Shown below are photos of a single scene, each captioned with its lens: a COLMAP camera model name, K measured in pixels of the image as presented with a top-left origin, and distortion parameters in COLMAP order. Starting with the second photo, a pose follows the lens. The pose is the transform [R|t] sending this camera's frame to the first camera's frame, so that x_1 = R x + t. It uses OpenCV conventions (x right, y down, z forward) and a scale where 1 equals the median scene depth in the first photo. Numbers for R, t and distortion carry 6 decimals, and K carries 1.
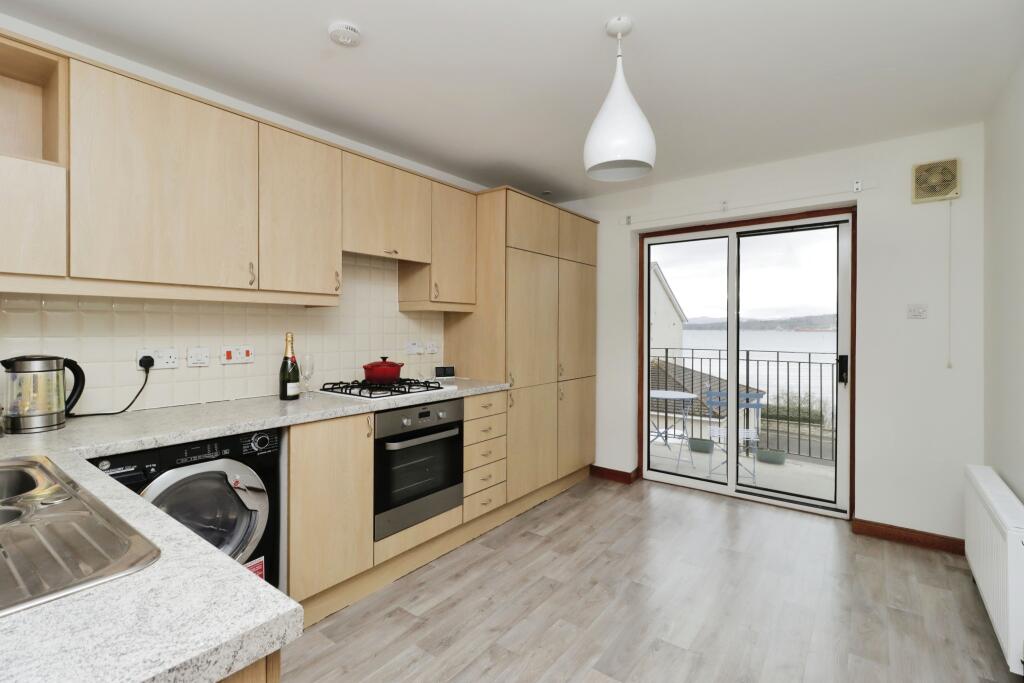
lens RADIAL K [[477.5, 0, 514.0], [0, 477.5, 324.0], [0, 0, 1]] dist [0.001594, 0.000055]
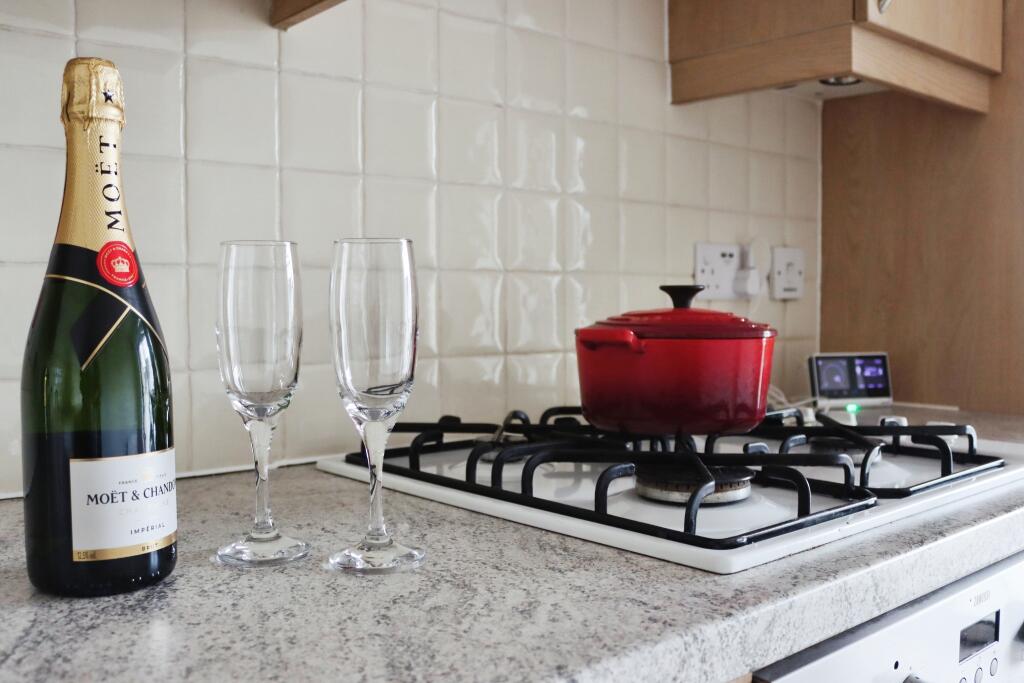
lens RADIAL K [[965.0, 0, 512.0], [0, 965.0, 341.5], [0, 0, 1]] dist [-0.001011, -0.000837]
pose [[0.982206, 0.005098, -0.187739, -0.273910], [0.004665, 0.998661, 0.051524, 0.073540], [0.187750, -0.051483, 0.980867, 0.652098]]
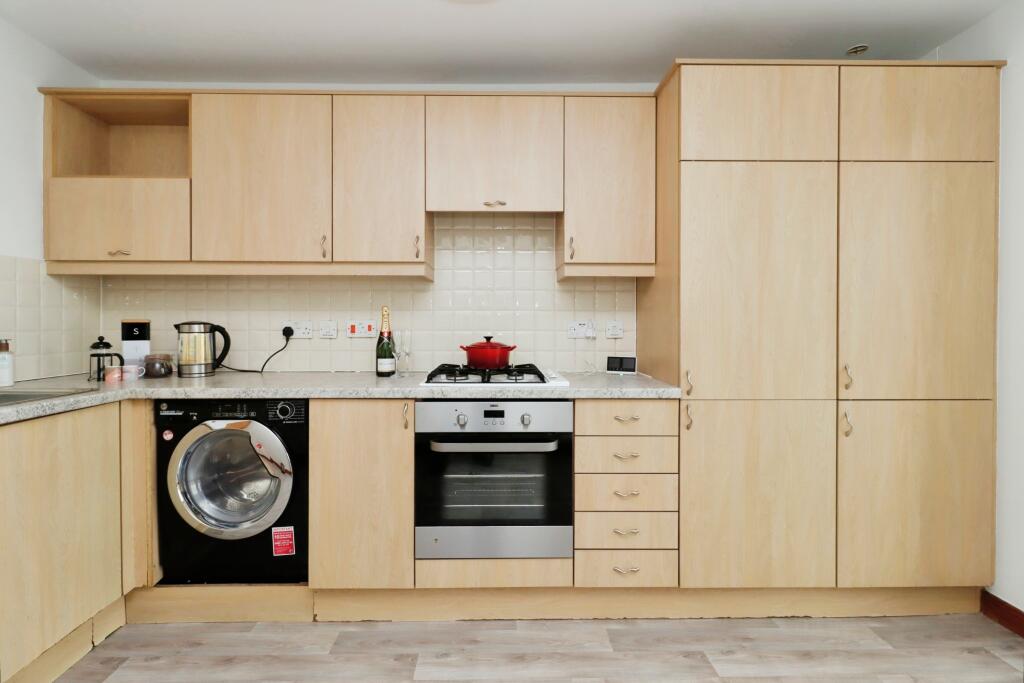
lens RADIAL K [[442.1, 0, 510.1], [0, 442.1, 331.1], [0, 0, 1]] dist [-0.001136, -0.000331]
pose [[0.611702, 0.003731, -0.791079, 0.350589], [0.005965, 0.999939, 0.009329, 0.055091], [0.791066, -0.010426, 0.611642, 0.590209]]
